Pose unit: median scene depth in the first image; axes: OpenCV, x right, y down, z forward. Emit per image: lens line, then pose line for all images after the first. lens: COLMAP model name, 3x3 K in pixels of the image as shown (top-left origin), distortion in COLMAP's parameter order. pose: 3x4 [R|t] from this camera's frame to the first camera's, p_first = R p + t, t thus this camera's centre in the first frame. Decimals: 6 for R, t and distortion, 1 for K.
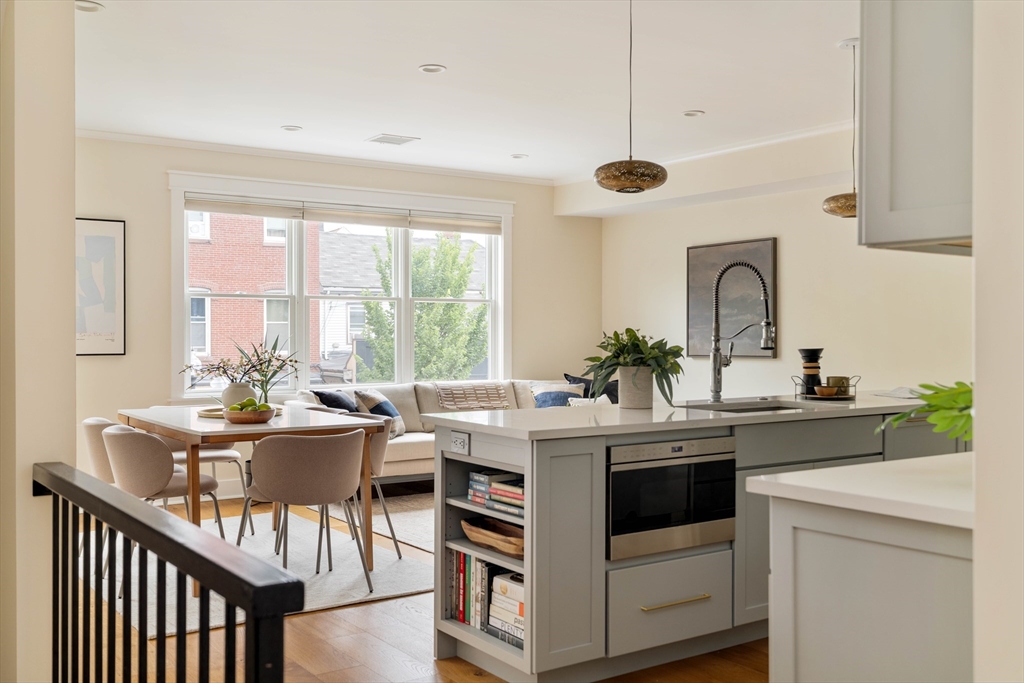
lens RADIAL K [[1042.7, 0, 511.3], [0, 1042.7, 337.8], [0, 0, 1]] dist [0.009956, 0.000000]
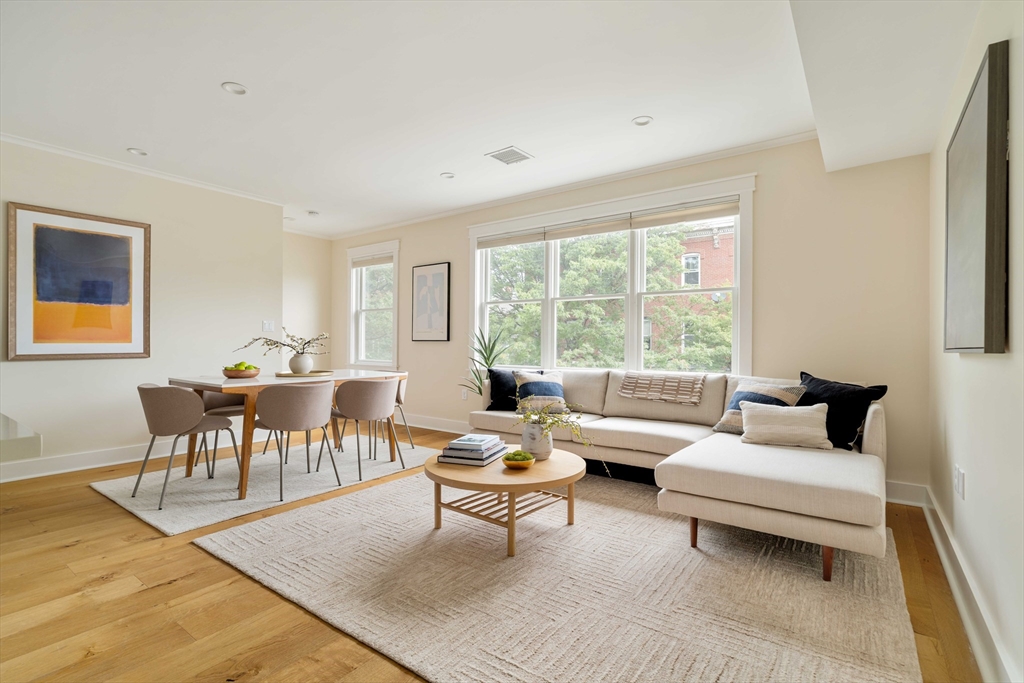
lens RADIAL K [[481.9, 0, 510.9], [0, 481.9, 342.0], [0, 0, 1]] dist [-0.001273, 0.000108]
pose [[0.350611, 0.005428, -0.936506, 0.422147], [-0.018037, 0.999837, -0.000958, 0.020612], [0.936348, 0.017228, 0.350651, 0.893315]]
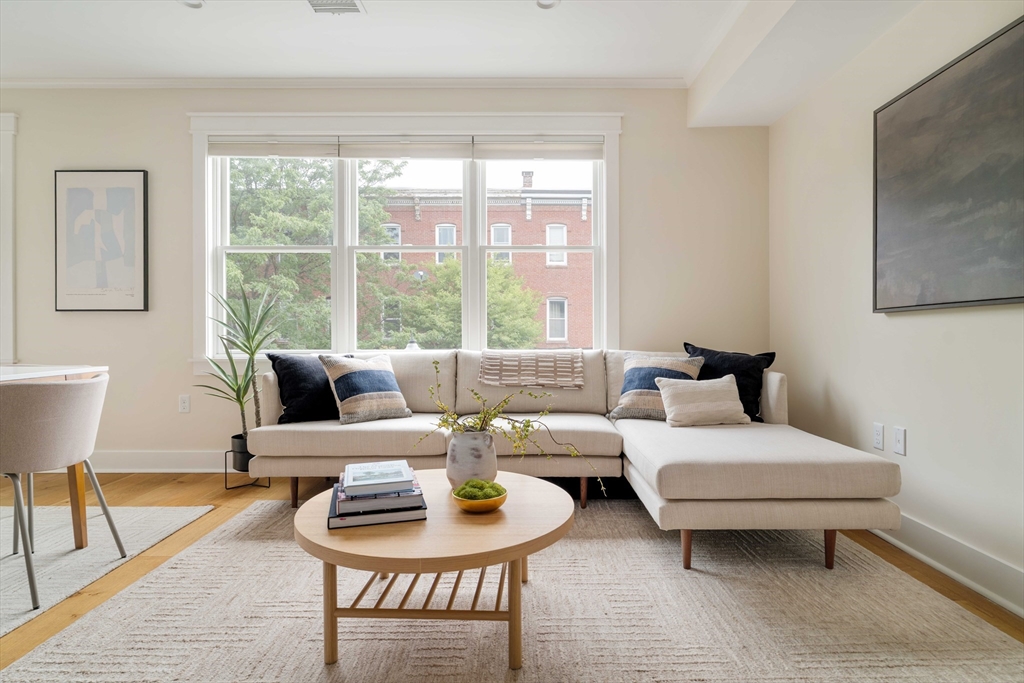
lens RADIAL K [[570.2, 0, 528.6], [0, 570.2, 334.6], [0, 0, 1]] dist [-0.006680, 0.002428]
pose [[0.838182, 0.005611, -0.545362, 0.227608], [-0.007050, 0.999975, -0.000547, 0.039439], [0.545345, 0.004304, 0.838200, 0.827279]]
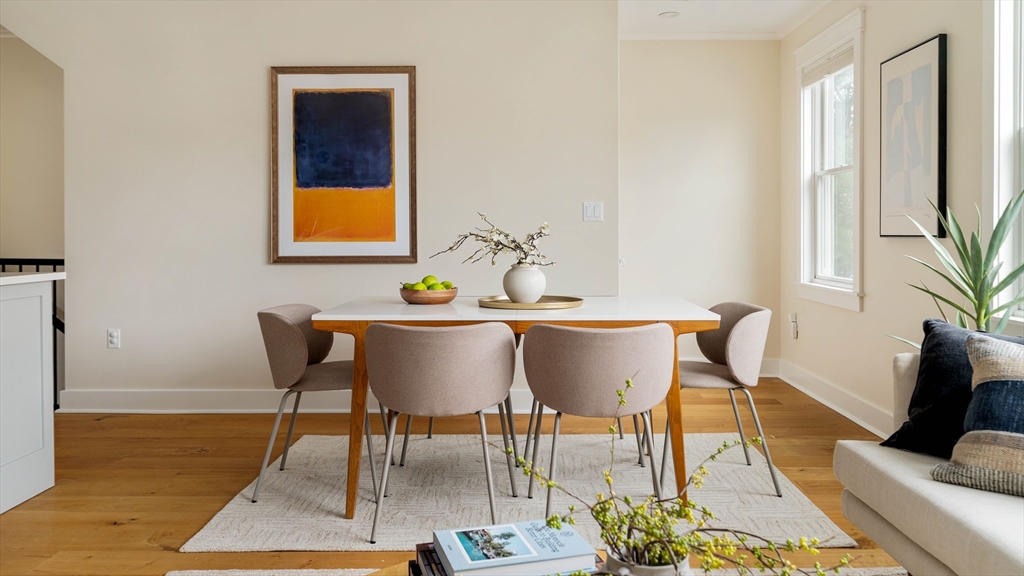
lens RADIAL K [[798.4, 0, 566.4], [0, 798.4, 232.2], [0, 0, 1]] dist [-0.003037, 0.002653]
pose [[-0.543326, 0.002515, -0.839518, 0.202169], [-0.009424, 0.999914, 0.009095, 0.014227], [0.839469, 0.012853, -0.543256, 1.148818]]
